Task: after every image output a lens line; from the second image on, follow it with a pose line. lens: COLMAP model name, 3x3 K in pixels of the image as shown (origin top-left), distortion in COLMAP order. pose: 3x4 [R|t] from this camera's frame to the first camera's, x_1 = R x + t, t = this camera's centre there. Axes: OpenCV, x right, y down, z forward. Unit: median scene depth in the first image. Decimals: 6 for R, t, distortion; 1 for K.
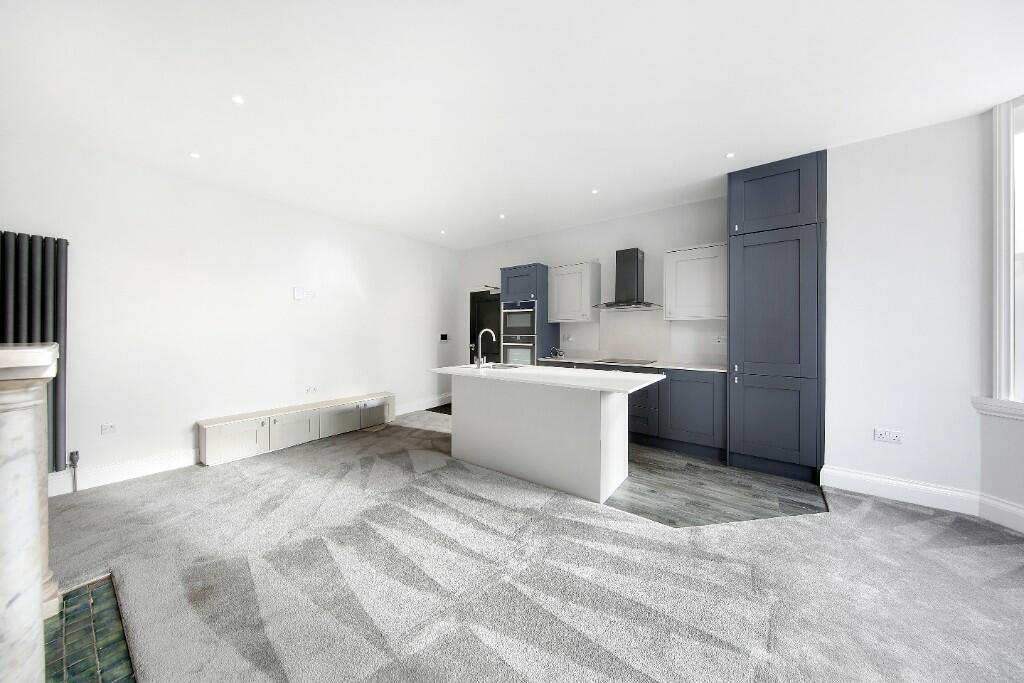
lens RADIAL K [[335.5, 0, 513.0], [0, 335.5, 333.9], [0, 0, 1]] dist [-0.000253, 0.000002]
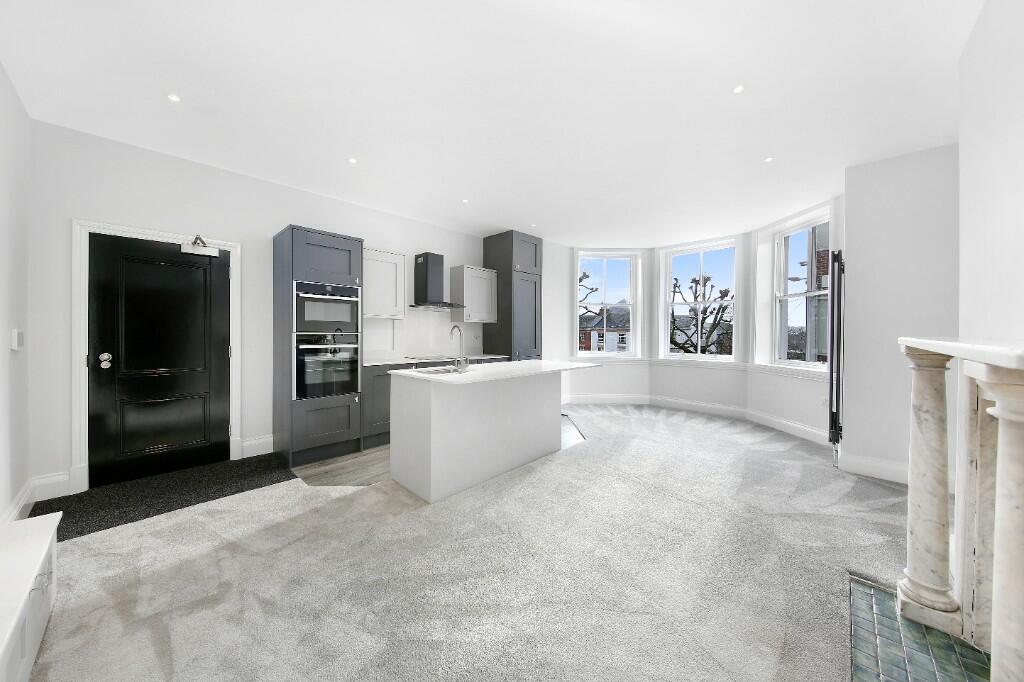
lens RADIAL K [[351.5, 0, 515.0], [0, 351.5, 334.6], [0, 0, 1]] dist [-0.000035, -0.000023]
pose [[0.105650, -0.009255, 0.994360, -0.736751], [-0.002093, 0.999952, 0.009529, -0.000690], [-0.994401, -0.003088, 0.105626, 0.602233]]
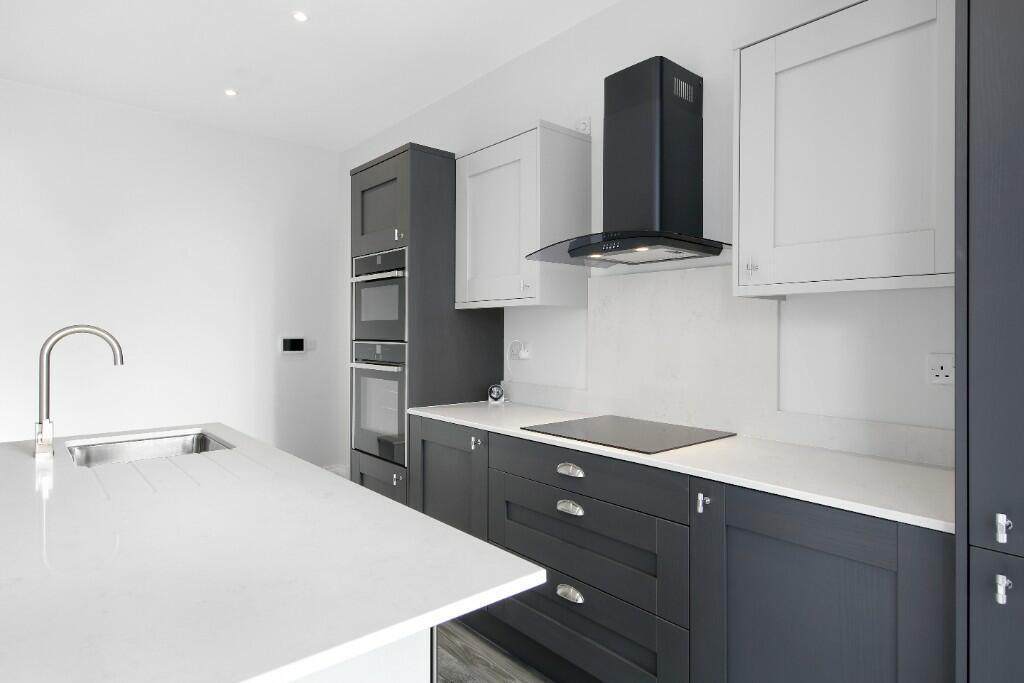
lens RADIAL K [[574.6, 0, 514.3], [0, 574.6, 332.3], [0, 0, 1]] dist [-0.000480, -0.000302]
pose [[0.979214, 0.001826, -0.202824, 0.328022], [-0.002763, 0.999987, -0.004337, -0.005728], [0.202813, 0.004807, 0.979206, 0.444017]]
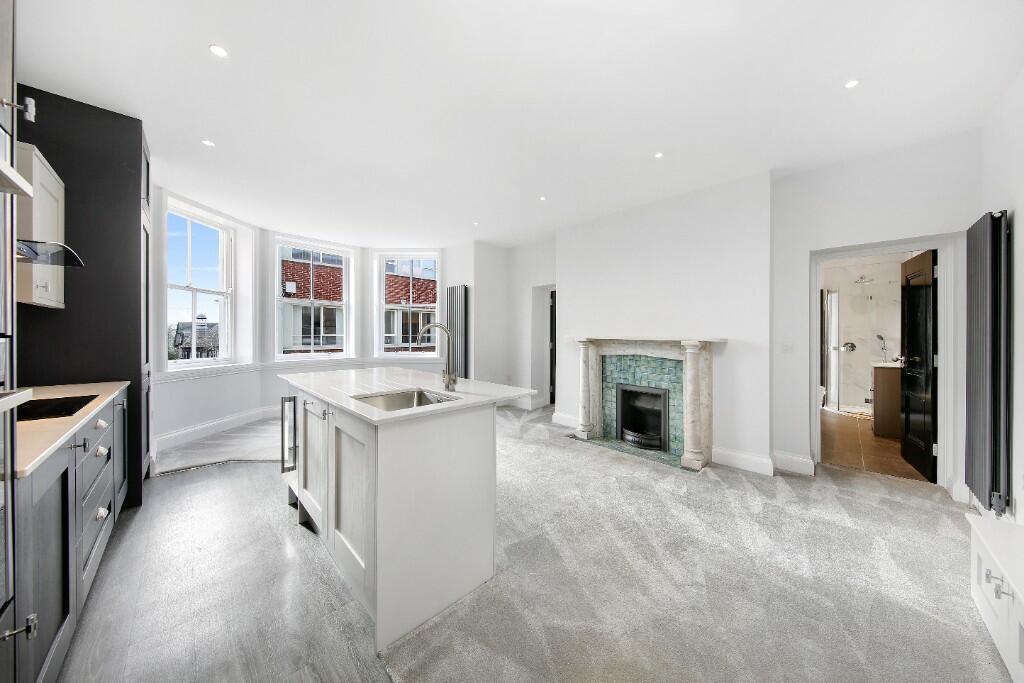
lens RADIAL K [[335.5, 0, 513.0], [0, 335.5, 333.9], [0, 0, 1]] dist [-0.000253, 0.000002]
pose [[-0.989958, -0.004840, 0.141278, -0.223816], [-0.004183, 0.999979, 0.004952, 0.003173], [-0.141299, 0.004312, -0.989958, 1.219937]]
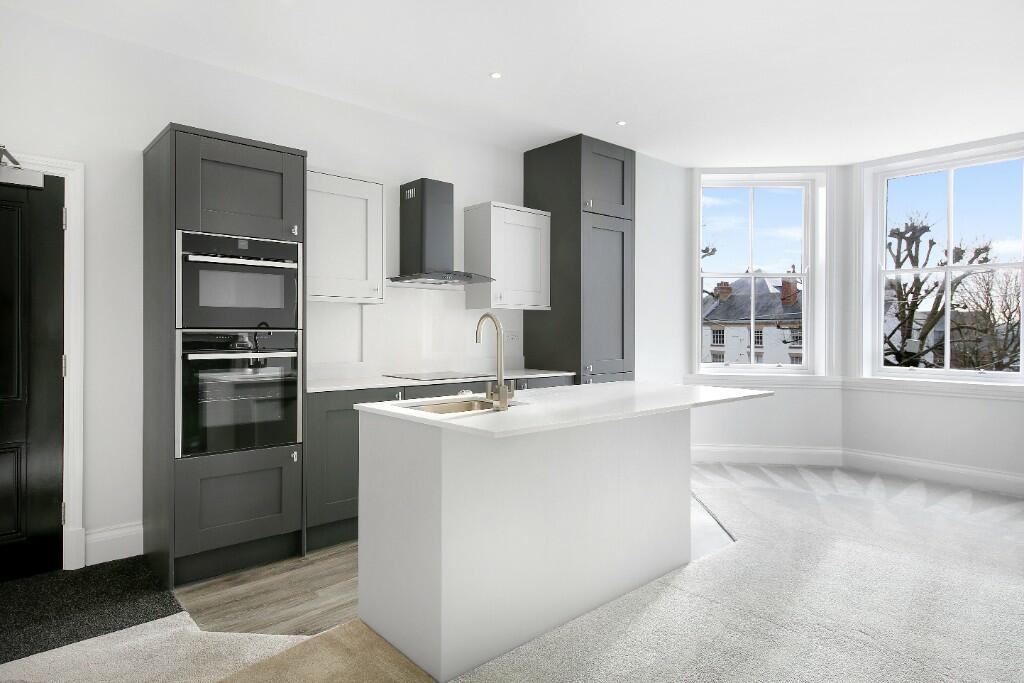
lens RADIAL K [[599.7, 0, 511.6], [0, 599.7, 328.4], [0, 0, 1]] dist [0.000175, 0.000896]
pose [[0.187169, -0.001662, 0.982326, -0.628152], [0.002422, 0.999996, 0.001230, 0.002035], [-0.982325, 0.002149, 0.187173, 0.659410]]
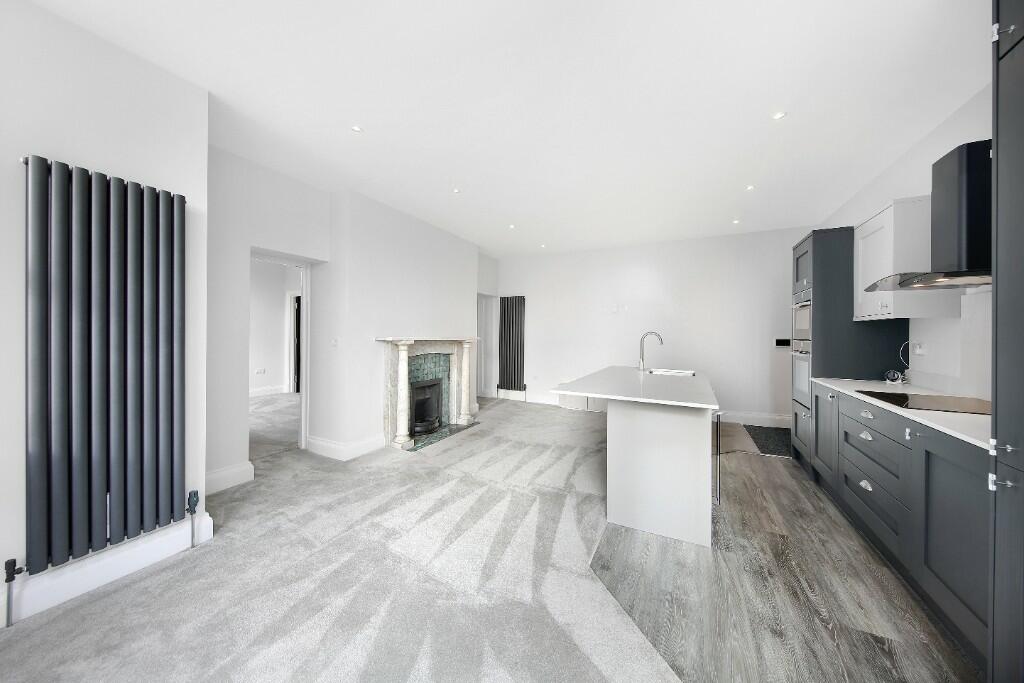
lens RADIAL K [[335.5, 0, 513.0], [0, 335.5, 333.9], [0, 0, 1]] dist [-0.000253, 0.000002]
pose [[0.164141, 0.002581, -0.986434, 0.660964], [-0.016026, 0.999872, -0.000050, -0.000987], [0.986307, 0.015817, 0.164161, 0.338775]]
